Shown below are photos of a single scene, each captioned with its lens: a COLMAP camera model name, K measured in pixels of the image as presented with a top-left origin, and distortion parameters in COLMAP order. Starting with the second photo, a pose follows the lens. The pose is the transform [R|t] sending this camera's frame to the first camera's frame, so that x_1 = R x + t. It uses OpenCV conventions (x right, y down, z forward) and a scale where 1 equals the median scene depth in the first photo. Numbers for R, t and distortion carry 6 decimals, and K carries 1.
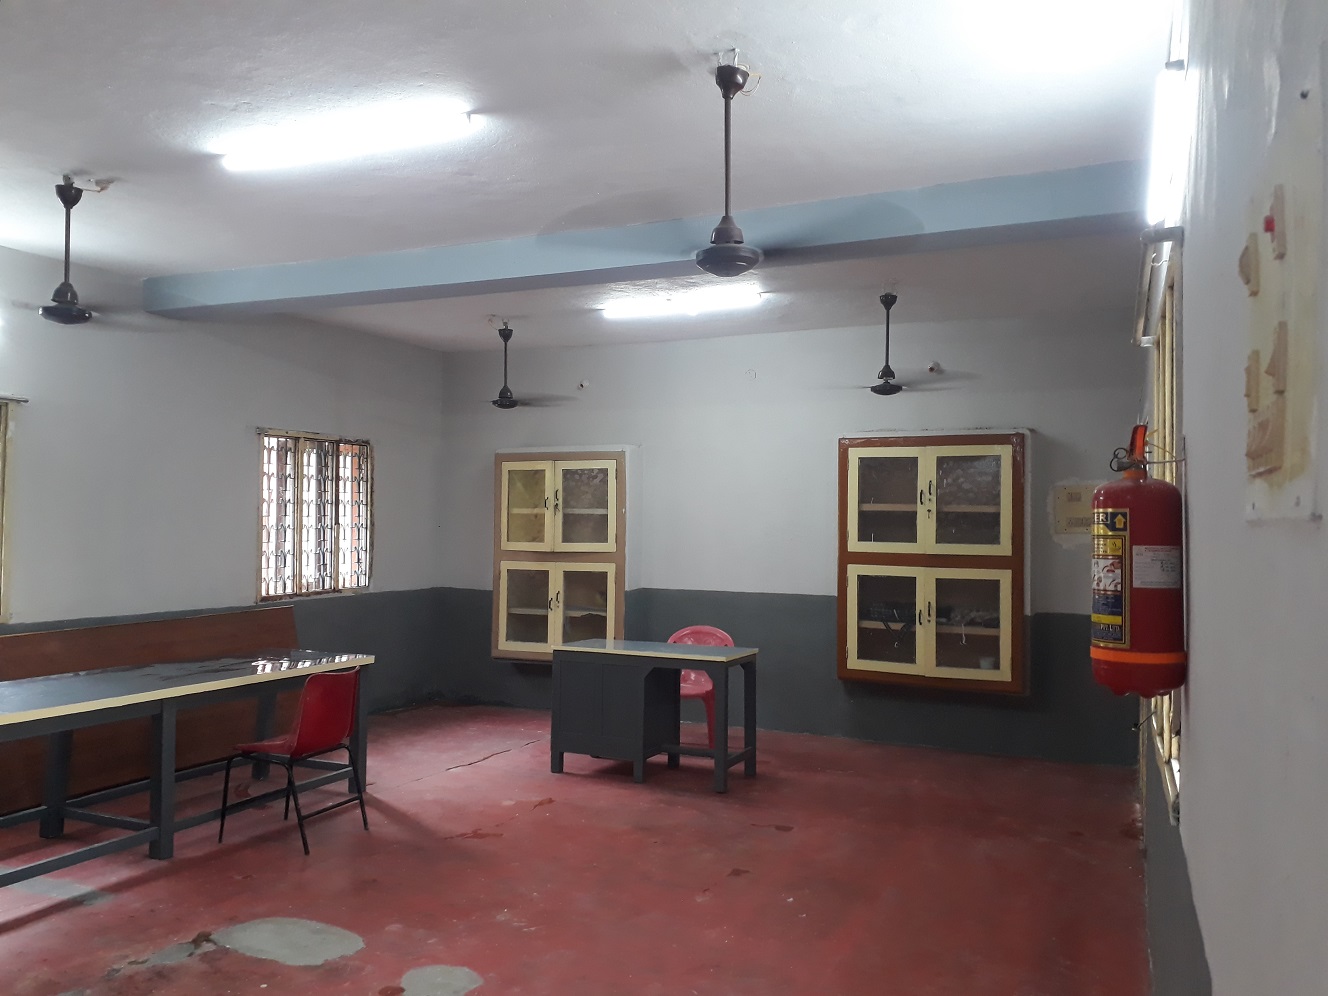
lens RADIAL K [[1032.9, 0, 644.2], [0, 1032.9, 522.2], [0, 0, 1]] dist [0.029081, -0.021685]
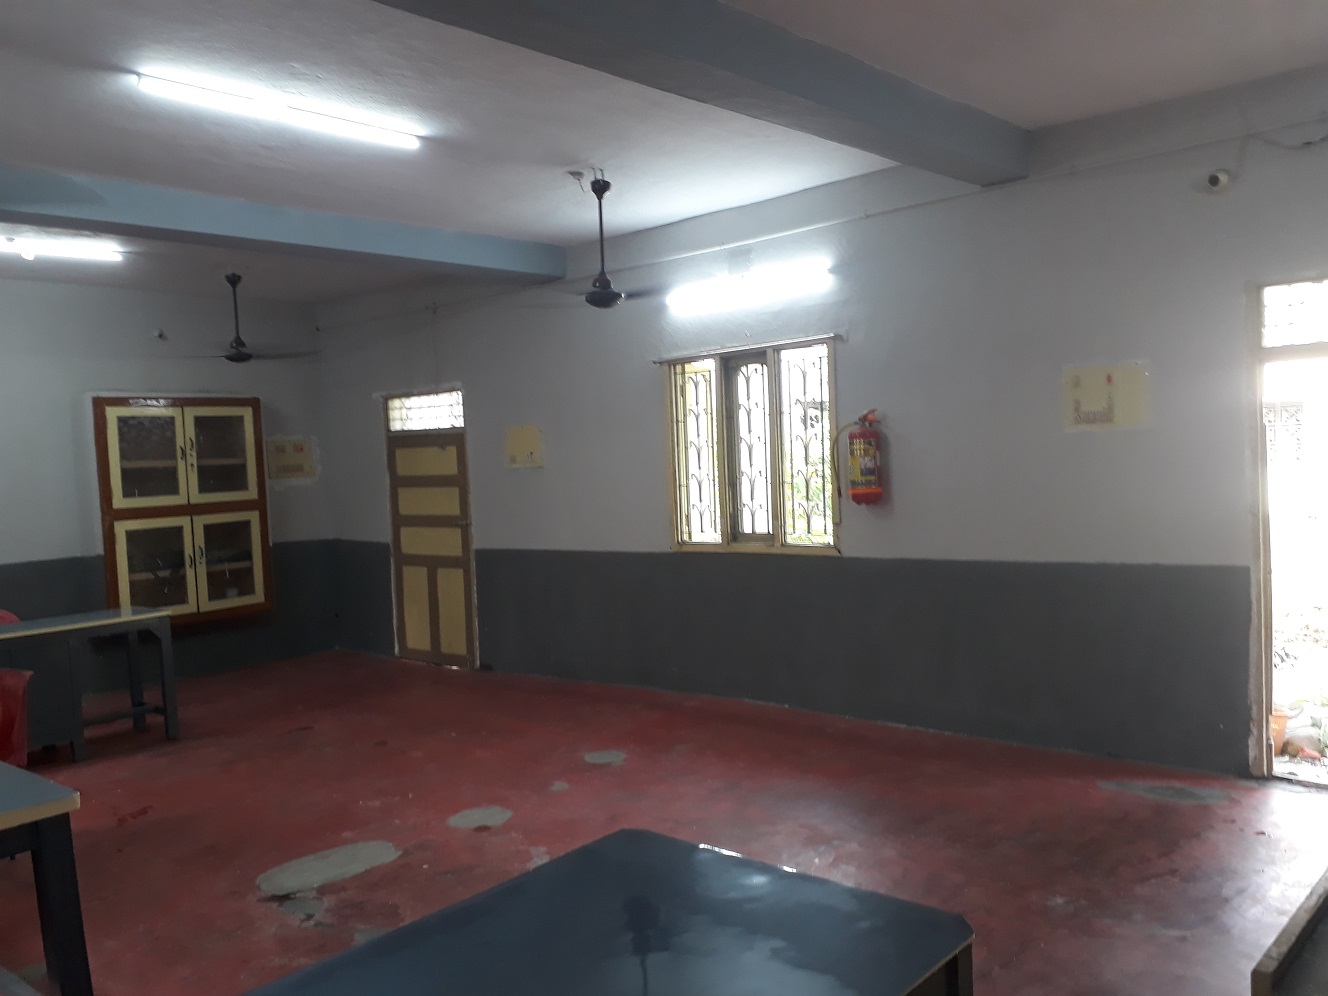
lens RADIAL K [[1032.9, 0, 662.9], [0, 1032.9, 497.3], [0, 0, 1]] dist [0.029081, -0.021685]
pose [[0.305314, -0.068598, 0.949778, -0.640336], [0.059565, 0.996825, 0.052848, -0.005076], [-0.950387, 0.040438, 0.308431, 0.174859]]
